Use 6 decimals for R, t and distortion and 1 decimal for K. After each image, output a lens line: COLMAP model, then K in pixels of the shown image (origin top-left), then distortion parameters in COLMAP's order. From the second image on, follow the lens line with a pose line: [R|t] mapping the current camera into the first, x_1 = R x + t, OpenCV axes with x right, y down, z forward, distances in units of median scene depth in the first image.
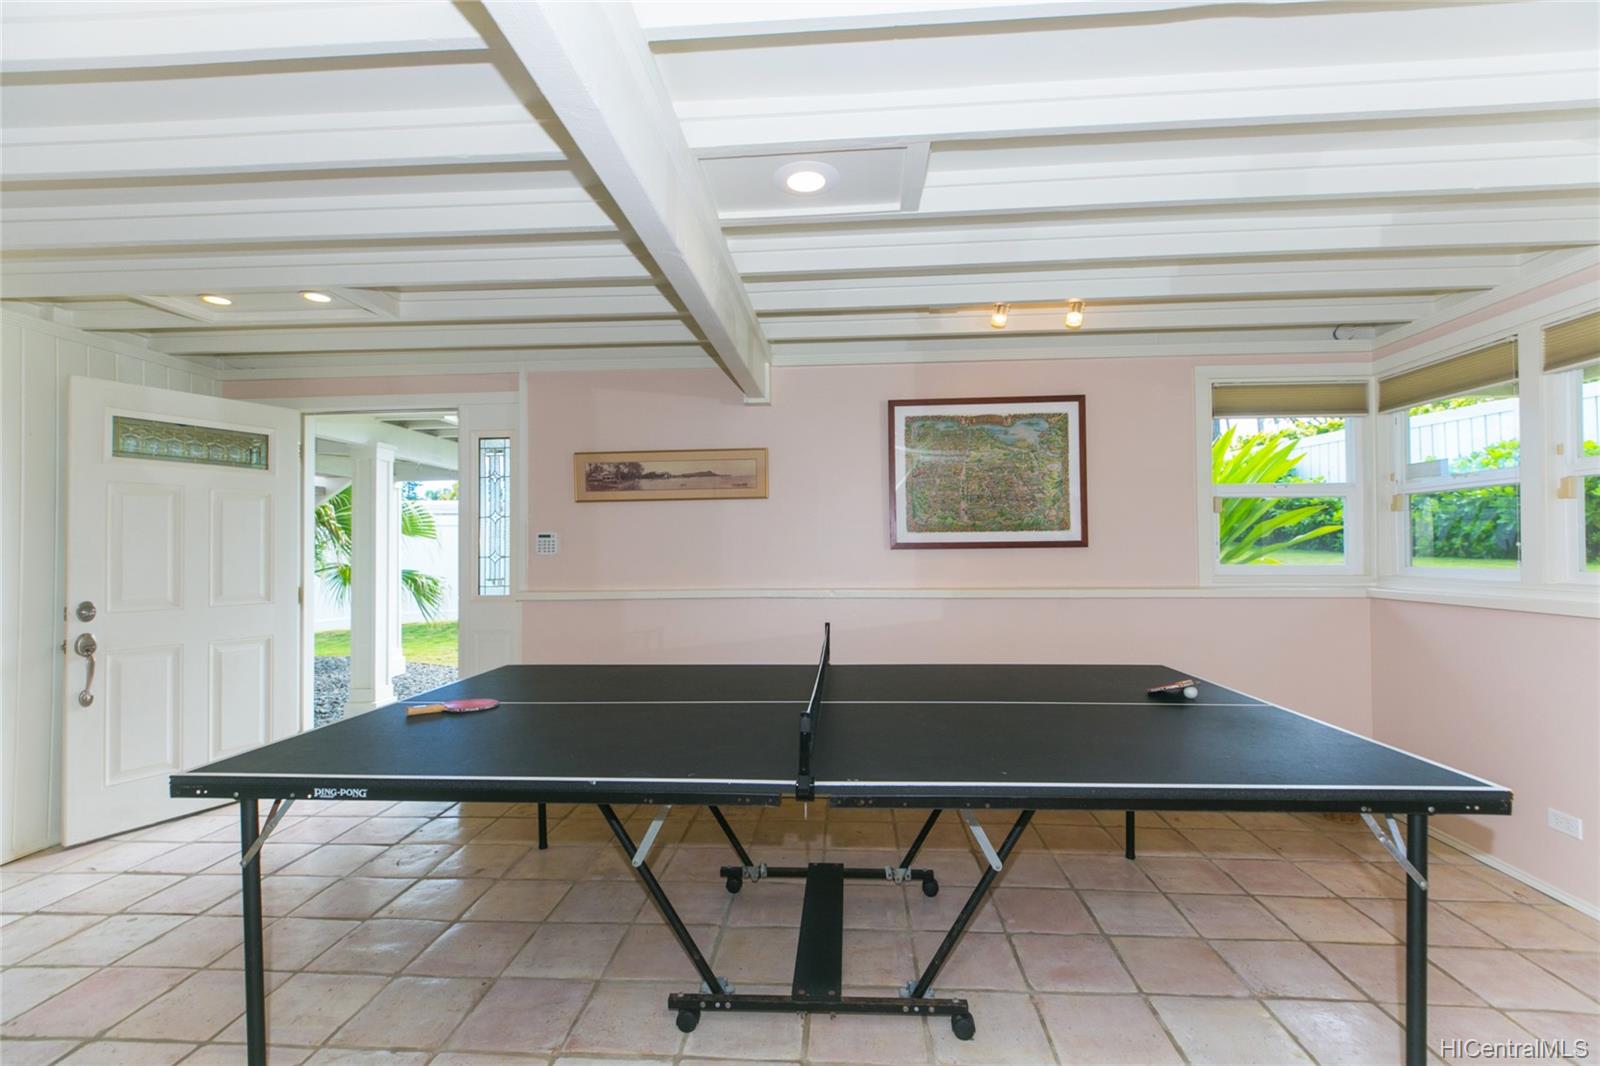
lens RADIAL K [[704.5, 0, 800.0], [0, 704.5, 533.0], [0, 0, 1]] dist [0.000811, -0.000060]
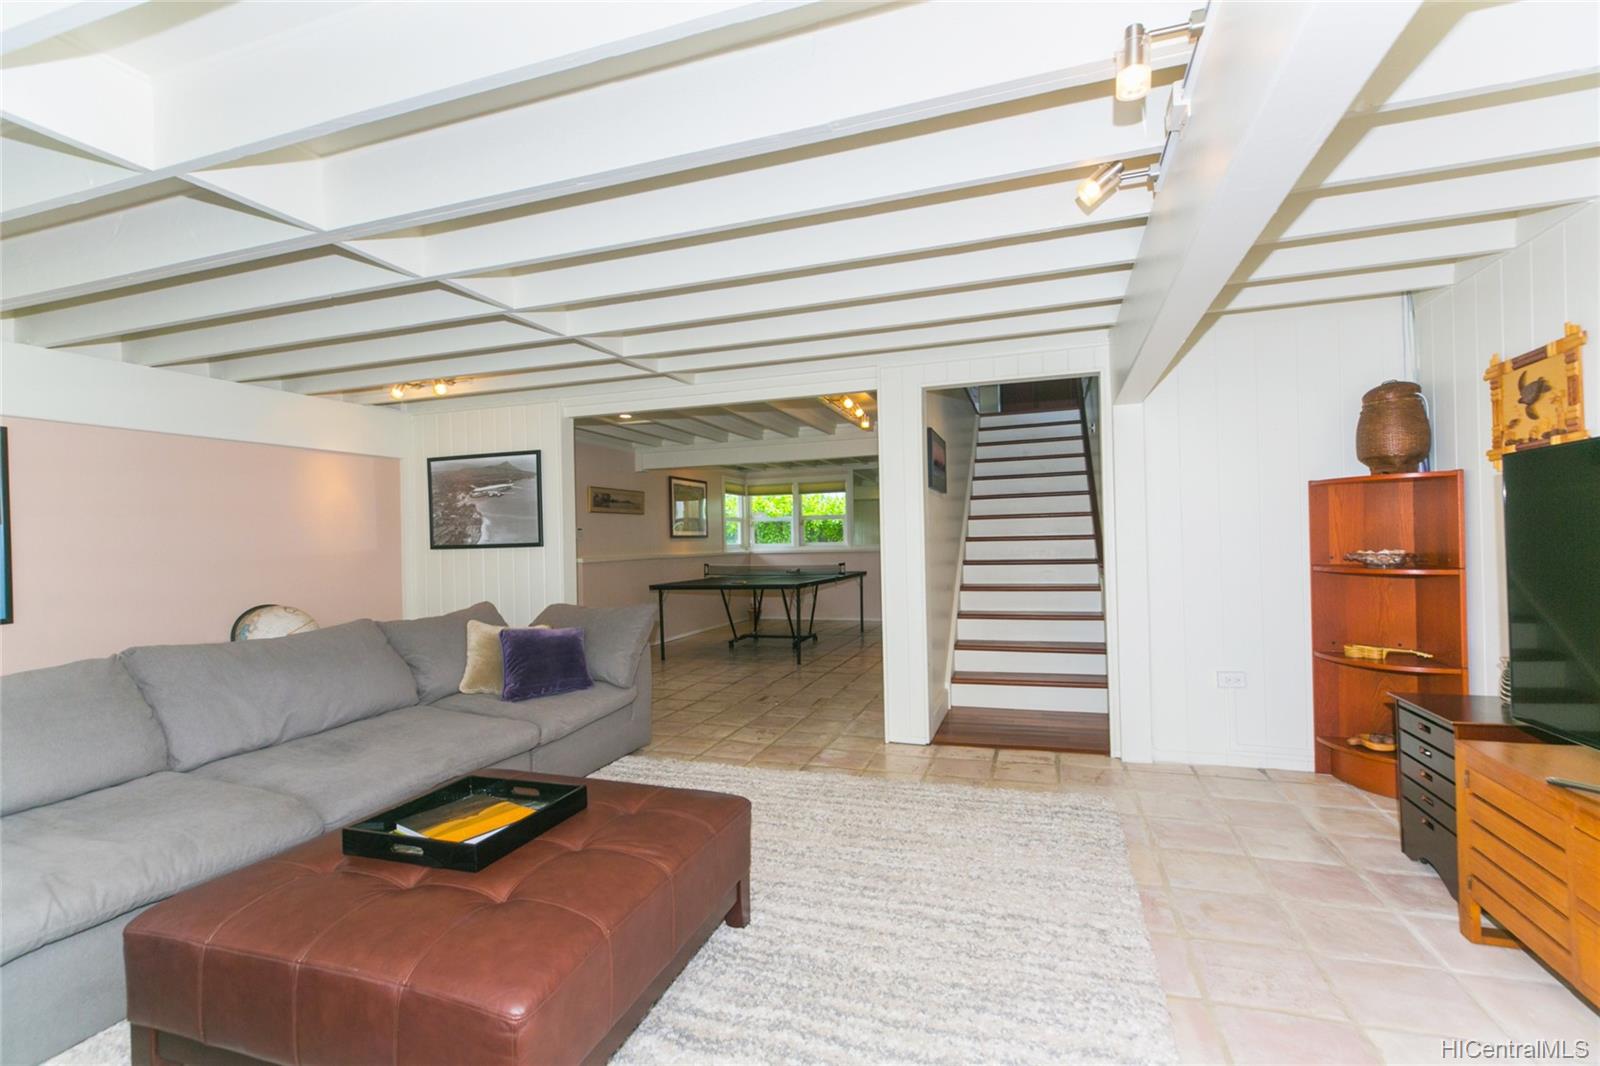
lens RADIAL K [[714.6, 0, 800.0], [0, 714.6, 533.0], [0, 0, 1]] dist [-0.000666, -0.000460]
pose [[0.262684, 0.012423, 0.964802, -2.902818], [0.002297, 0.999906, -0.013501, 0.055248], [-0.964879, 0.005763, 0.262631, -0.073828]]
